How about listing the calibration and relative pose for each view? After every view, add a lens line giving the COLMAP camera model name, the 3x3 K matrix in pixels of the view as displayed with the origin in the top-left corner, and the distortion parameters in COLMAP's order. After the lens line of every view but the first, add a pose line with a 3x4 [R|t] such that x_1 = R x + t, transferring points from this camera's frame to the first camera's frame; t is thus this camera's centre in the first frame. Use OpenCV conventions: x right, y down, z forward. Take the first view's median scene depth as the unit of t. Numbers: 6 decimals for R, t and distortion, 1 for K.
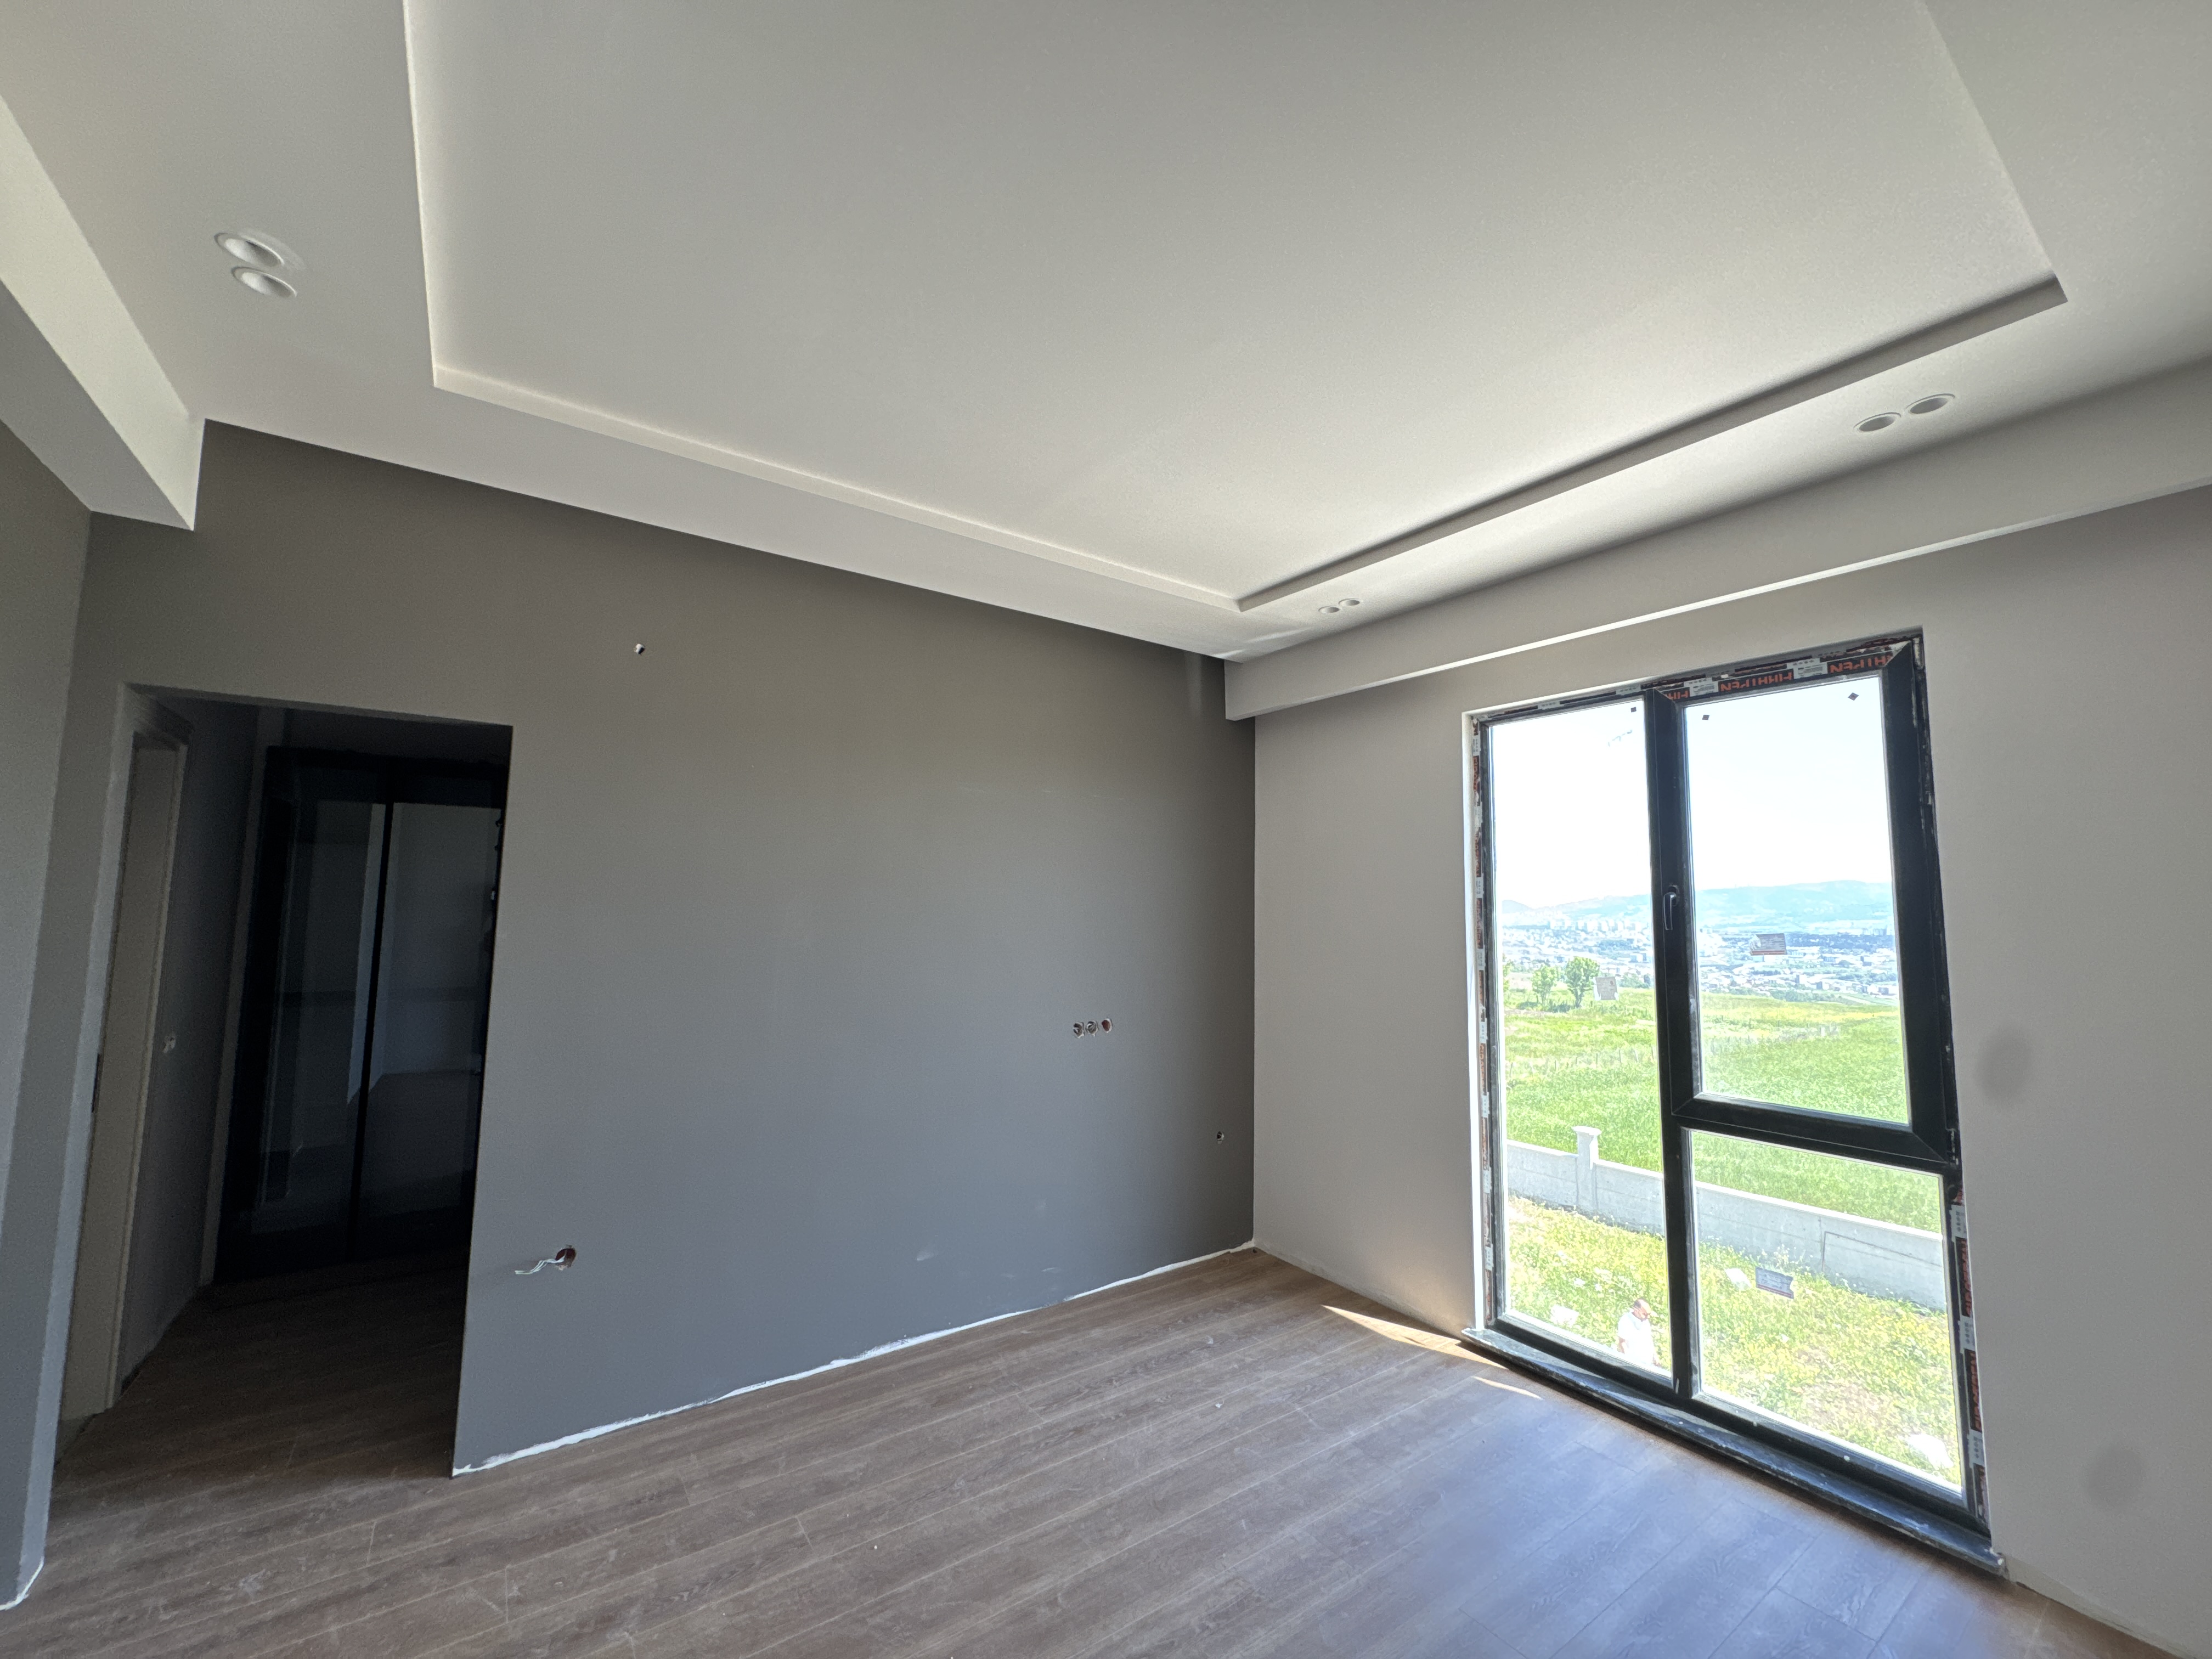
lens RADIAL K [[891.6, 0, 1106.0], [0, 891.6, 829.5], [0, 0, 1]] dist [0.000064, 0.000436]
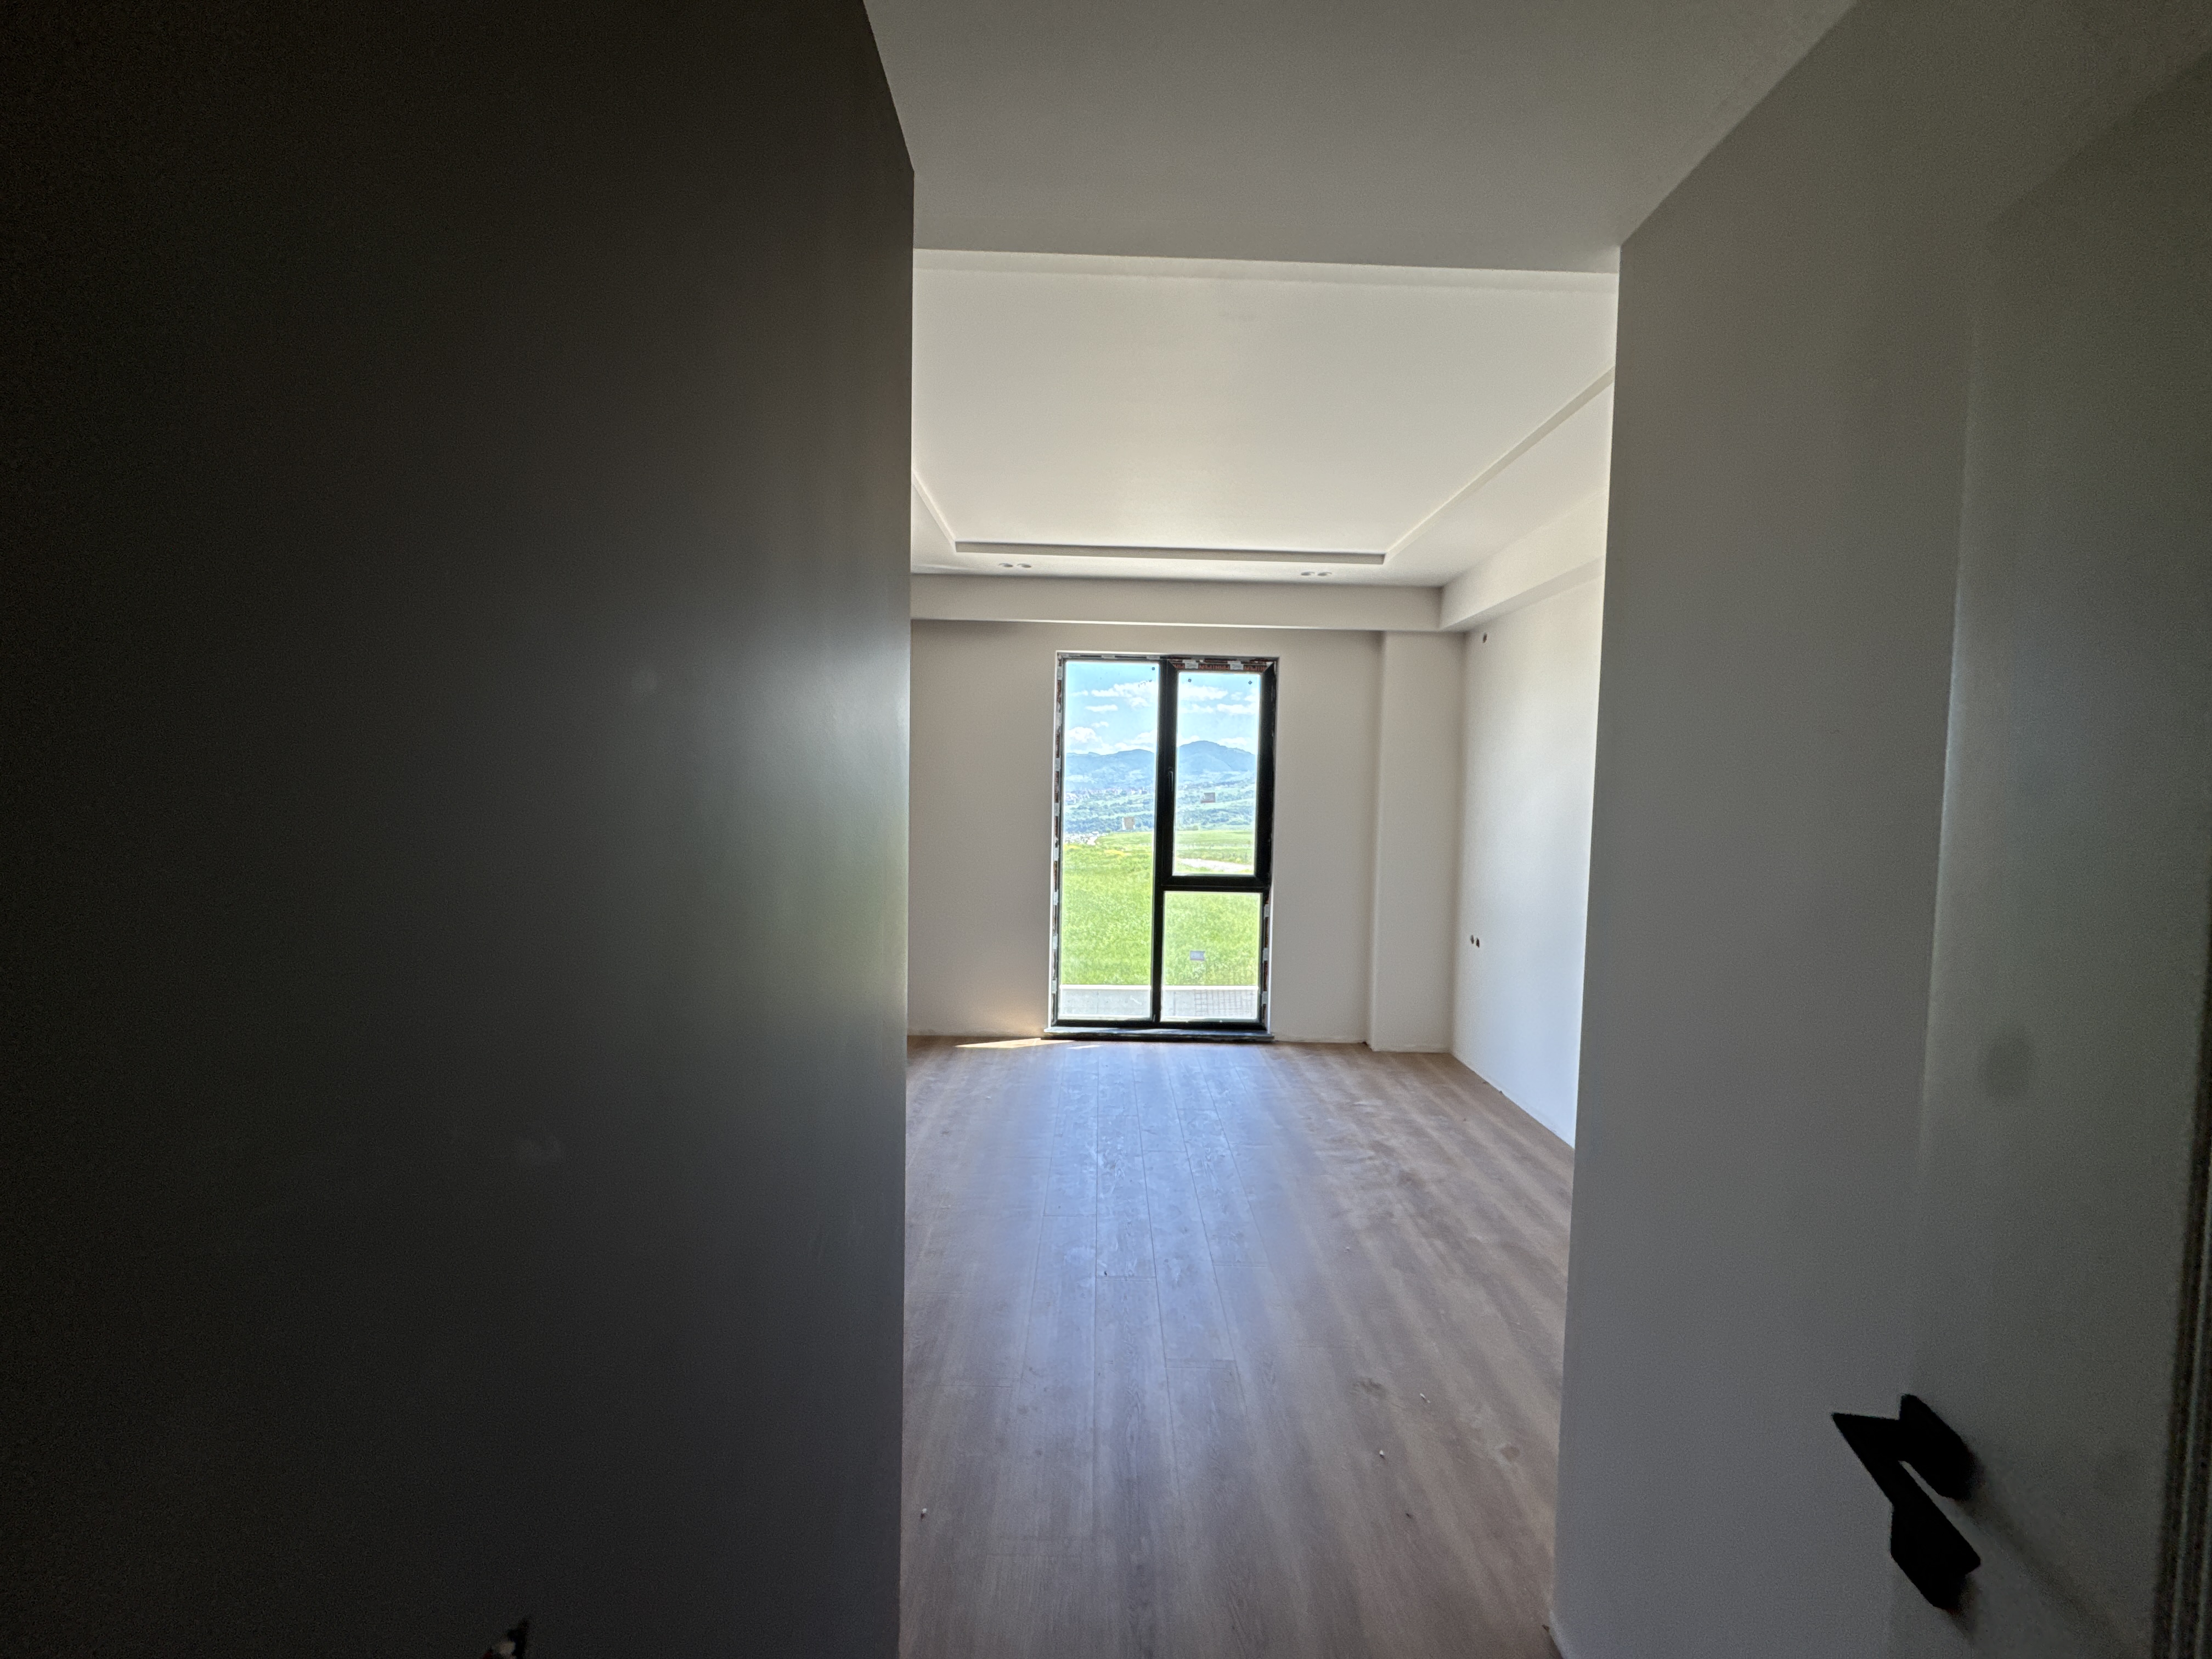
lens RADIAL K [[891.6, 0, 1106.0], [0, 891.6, 829.5], [0, 0, 1]] dist [0.000064, 0.000436]
pose [[0.558504, -0.036284, 0.828708, -0.984488], [-0.088373, 0.990754, 0.102938, 0.010878], [-0.824781, -0.130727, 0.550133, 0.045380]]
